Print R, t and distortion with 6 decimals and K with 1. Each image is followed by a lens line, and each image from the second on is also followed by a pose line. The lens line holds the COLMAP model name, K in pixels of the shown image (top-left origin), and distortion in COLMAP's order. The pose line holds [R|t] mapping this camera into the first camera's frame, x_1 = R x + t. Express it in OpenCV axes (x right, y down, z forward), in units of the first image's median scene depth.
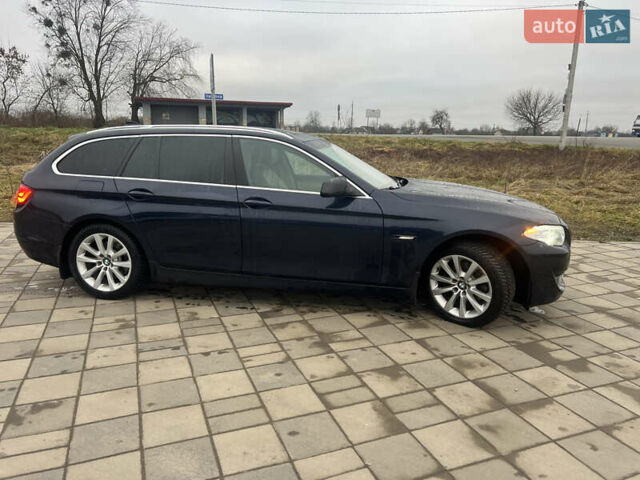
lens RADIAL K [[478.3, 0, 320.0], [0, 478.3, 240.0], [0, 0, 1]] dist [0.057175, -0.061157]
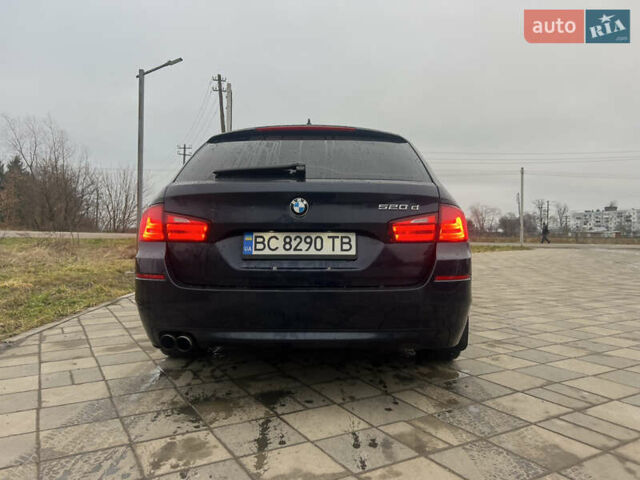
lens RADIAL K [[480.6, 0, 323.4], [0, 480.6, 241.2], [0, 0, 1]] dist [0.046137, -0.047796]
pose [[-0.144863, -0.030994, 0.988966, -1.253469], [0.201861, 0.977562, 0.060205, -0.155032], [-0.968642, 0.208355, -0.135356, 1.353683]]
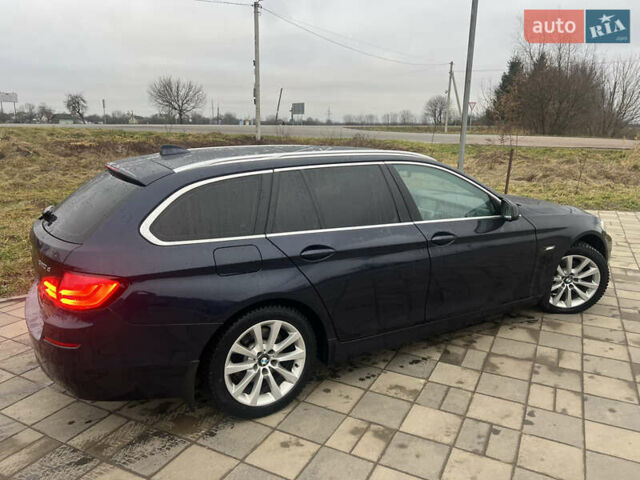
lens RADIAL K [[480.6, 0, 323.4], [0, 480.6, 241.2], [0, 0, 1]] dist [0.046137, -0.047796]
pose [[0.753651, -0.166968, 0.635714, -0.828281], [0.148583, 0.985438, 0.082675, -0.172441], [-0.640261, 0.032149, 0.767485, 0.453628]]
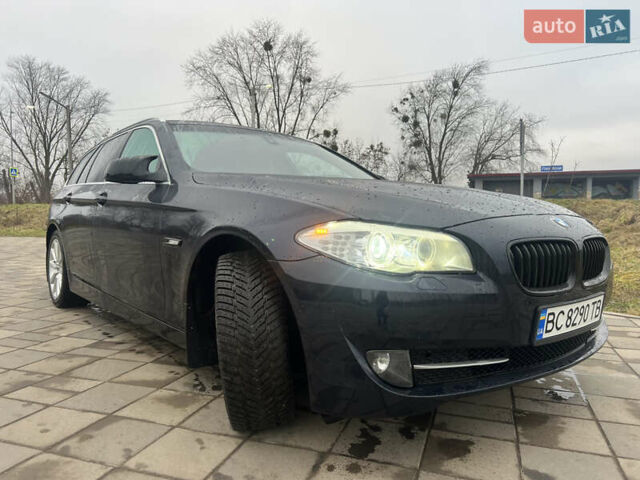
lens RADIAL K [[478.3, 0, 320.0], [0, 478.3, 240.0], [0, 0, 1]] dist [0.057175, -0.061157]
pose [[0.758491, 0.023859, -0.651247, 0.659049], [-0.130449, 0.984663, -0.115857, 0.035145], [0.638494, 0.172831, 0.749970, 0.616469]]
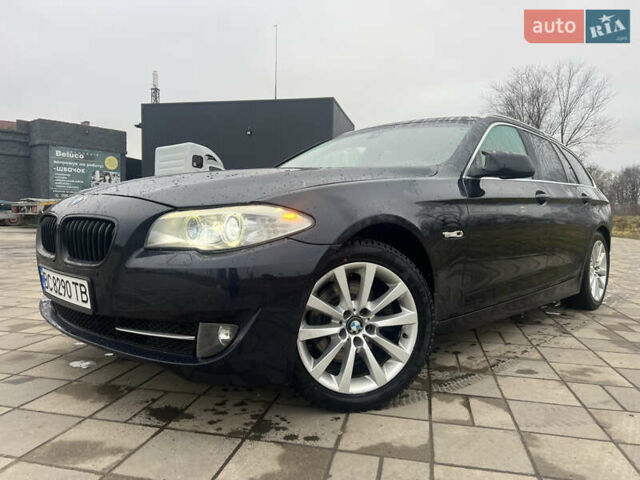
lens RADIAL K [[478.3, 0, 320.0], [0, 478.3, 240.0], [0, 0, 1]] dist [0.057175, -0.061157]
pose [[-0.557624, 0.018562, -0.829886, 0.807639], [-0.208573, 0.964544, 0.161719, -0.157464], [0.803463, 0.263270, -0.533981, 1.574223]]
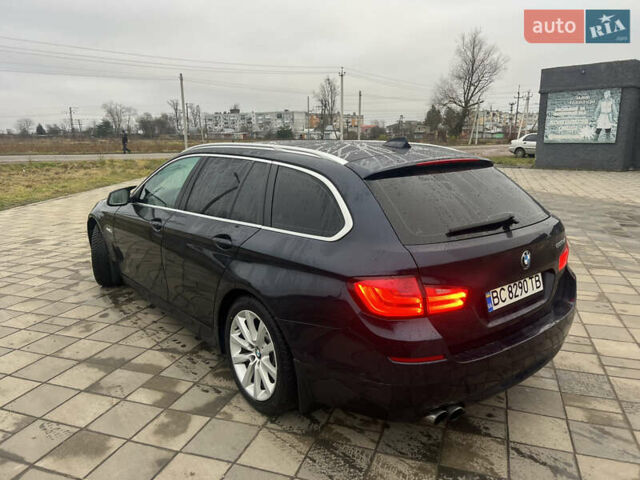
lens RADIAL K [[479.3, 0, 319.9], [0, 479.3, 245.4], [0, 0, 1]] dist [0.052395, -0.061768]
pose [[-0.753842, -0.156291, 0.638197, -0.882335], [0.136497, 0.912858, 0.384785, -0.446797], [-0.642722, 0.377179, -0.666817, 1.854887]]
